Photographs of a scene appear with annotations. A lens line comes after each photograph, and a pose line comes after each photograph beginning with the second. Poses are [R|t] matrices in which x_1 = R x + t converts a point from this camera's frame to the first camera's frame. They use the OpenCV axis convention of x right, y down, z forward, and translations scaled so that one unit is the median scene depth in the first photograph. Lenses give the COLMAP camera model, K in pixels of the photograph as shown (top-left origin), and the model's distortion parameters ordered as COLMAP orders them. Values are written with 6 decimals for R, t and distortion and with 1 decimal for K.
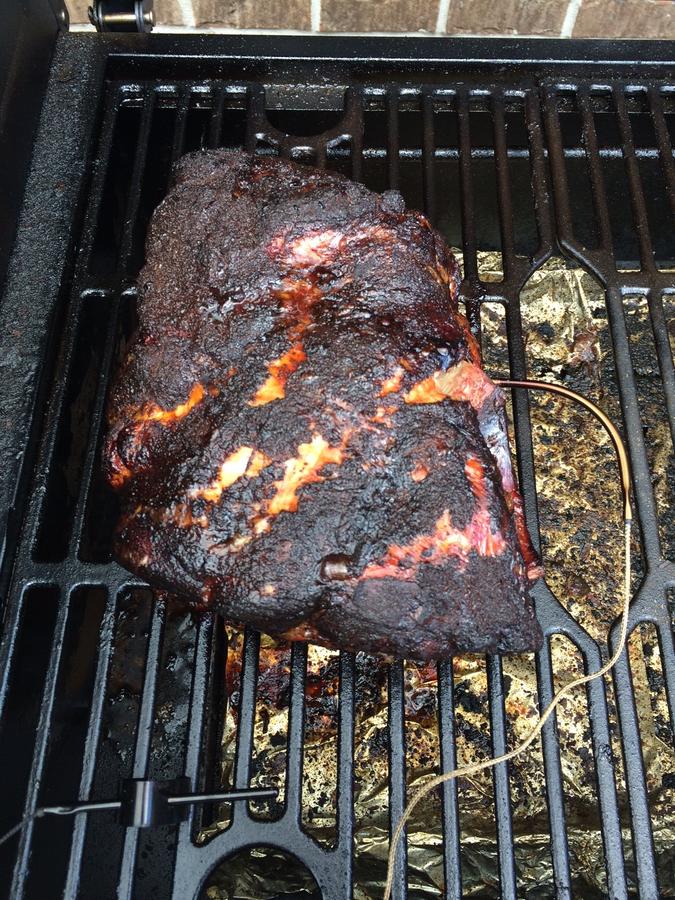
lens RADIAL K [[756.5, 0, 337.5], [0, 756.5, 450.0], [0, 0, 1]] dist [0.081157, -0.082846]
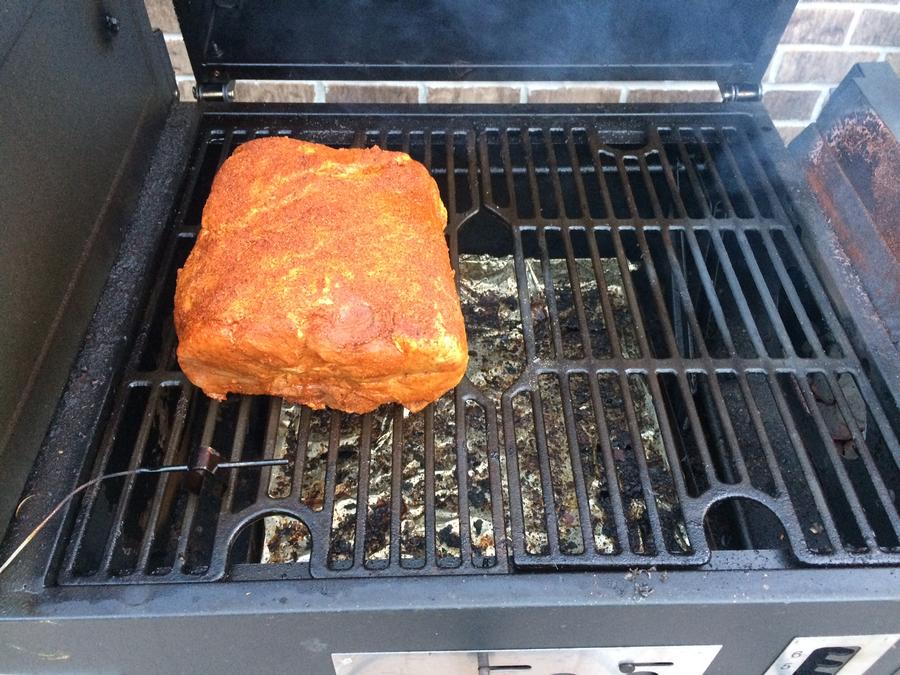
lens RADIAL K [[756.5, 0, 444.8], [0, 756.5, 337.2], [0, 0, 1]] dist [0.081157, -0.082846]
pose [[0.998641, -0.020401, 0.047951, 0.095914], [0.033913, 0.953086, -0.300793, 0.354795], [-0.039565, 0.302010, 0.952483, -0.325218]]
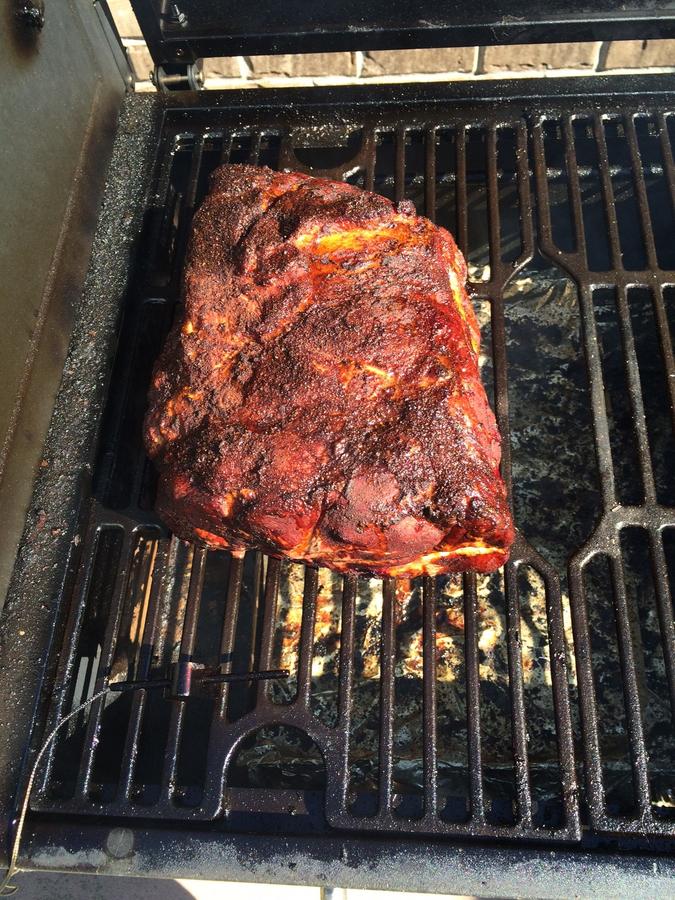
lens RADIAL K [[772.4, 0, 337.5], [0, 772.4, 450.0], [0, 0, 1]] dist [0.079667, -0.077464]
pose [[0.996705, -0.010336, -0.080446, 0.056110], [0.006345, 0.998743, -0.049717, 0.074788], [0.080859, 0.049042, 0.995518, -0.156572]]
